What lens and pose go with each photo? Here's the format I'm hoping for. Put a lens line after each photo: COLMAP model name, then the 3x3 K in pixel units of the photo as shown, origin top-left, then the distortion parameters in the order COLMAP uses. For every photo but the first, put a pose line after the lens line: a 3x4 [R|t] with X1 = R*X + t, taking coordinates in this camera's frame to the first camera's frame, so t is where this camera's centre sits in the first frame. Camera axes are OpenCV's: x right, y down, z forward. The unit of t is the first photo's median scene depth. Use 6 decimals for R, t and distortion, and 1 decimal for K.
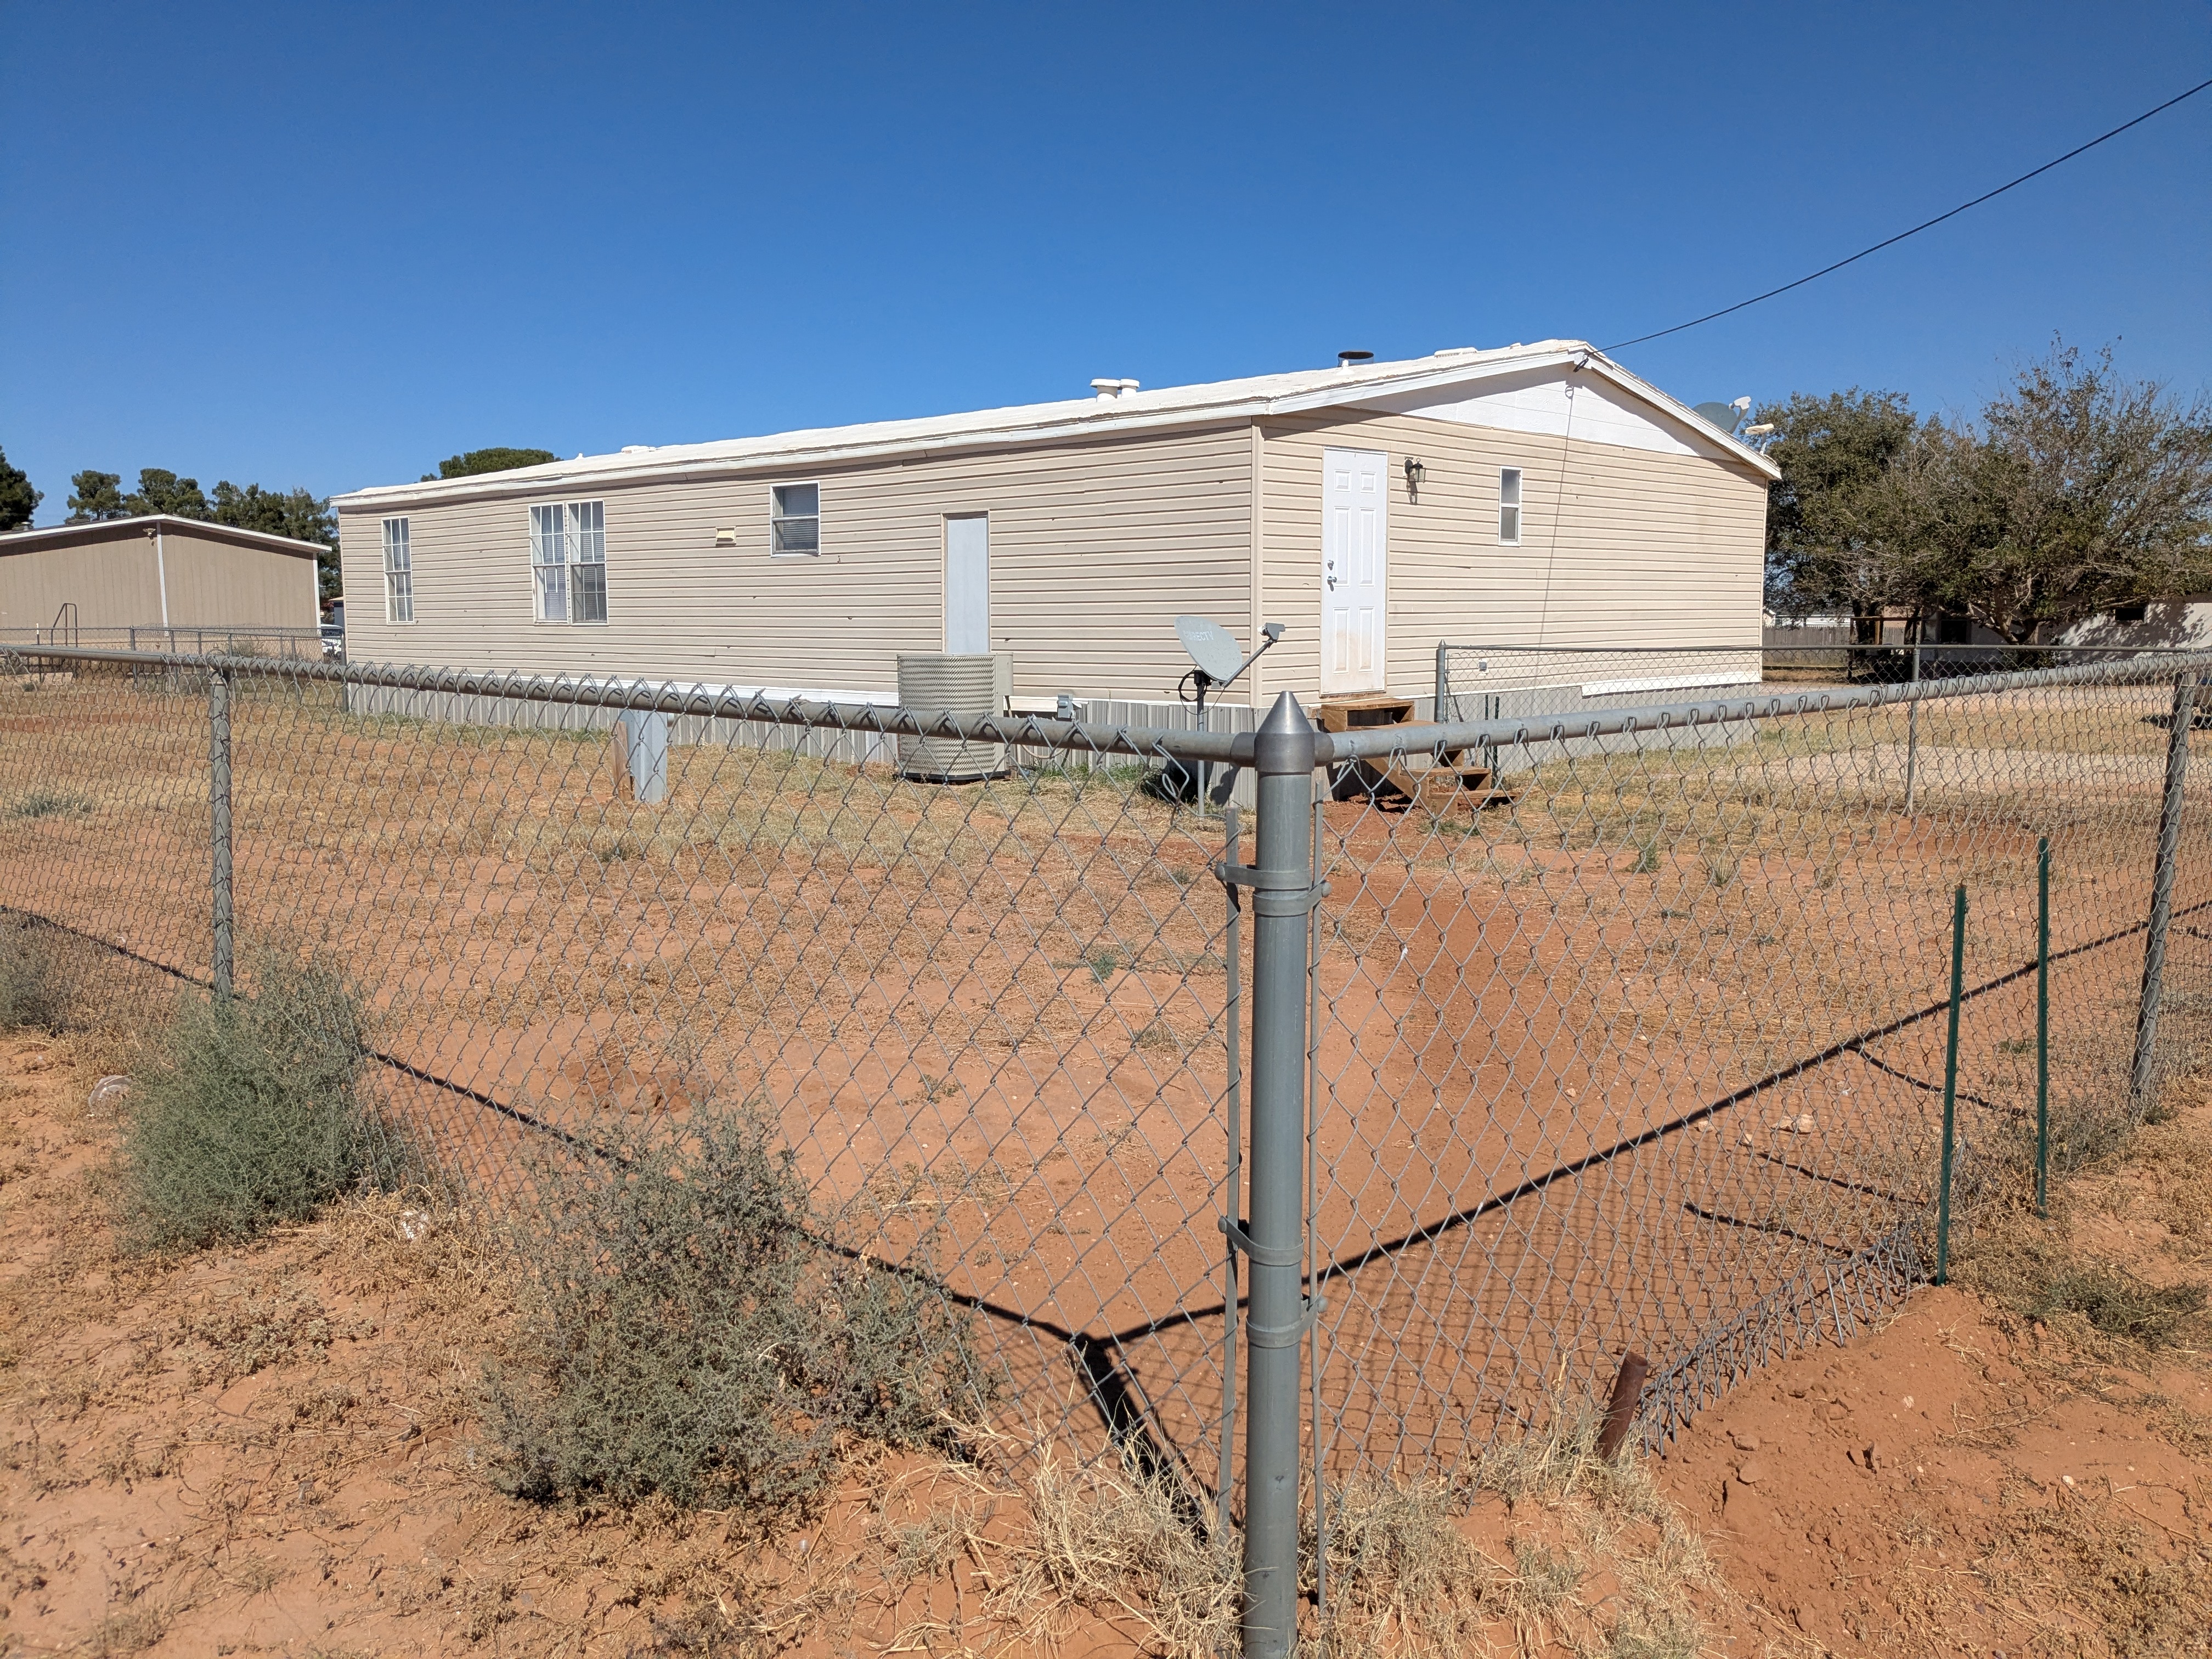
lens RADIAL K [[1742.7, 0, 1106.0], [0, 1742.7, 826.6], [0, 0, 1]] dist [0.048421, -0.082674]
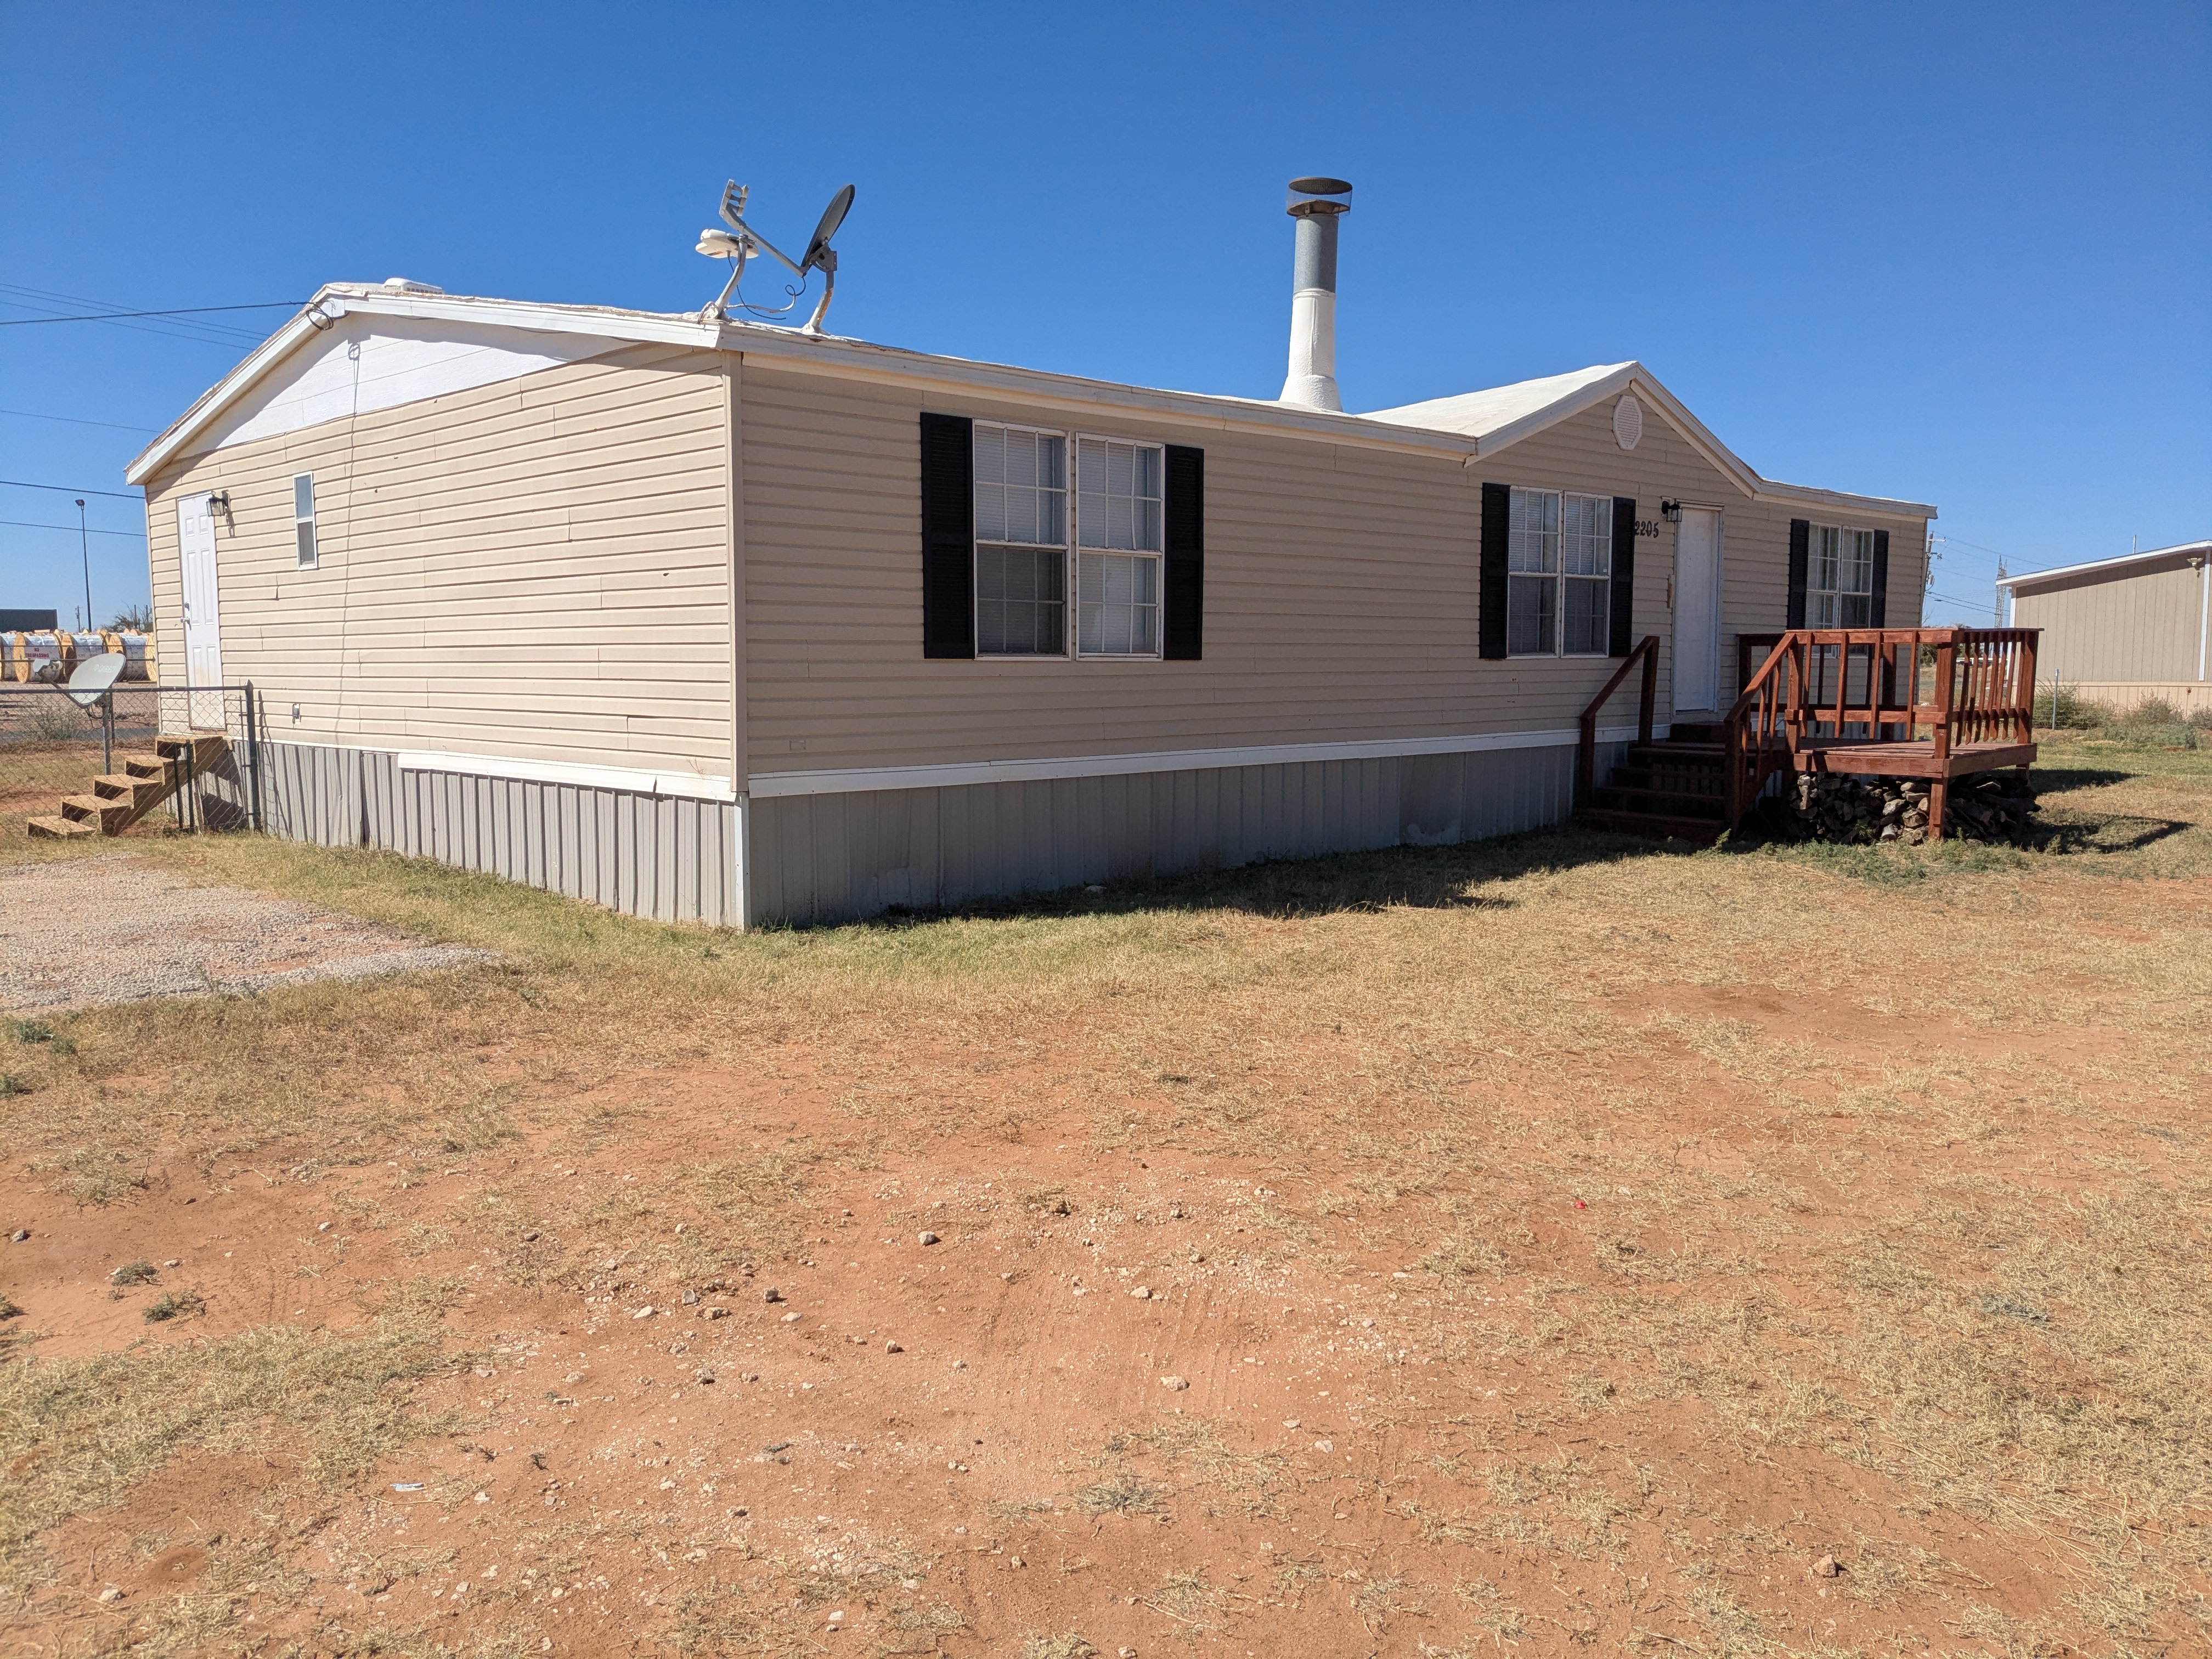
lens RADIAL K [[1742.7, 0, 1104.8], [0, 1742.7, 833.8], [0, 0, 1]] dist [0.048421, -0.082674]
pose [[-0.041756, 0.102866, -0.993818, 1.036728], [-0.121550, 0.986775, 0.107244, -0.170819], [0.991707, 0.125276, -0.028700, 1.400439]]
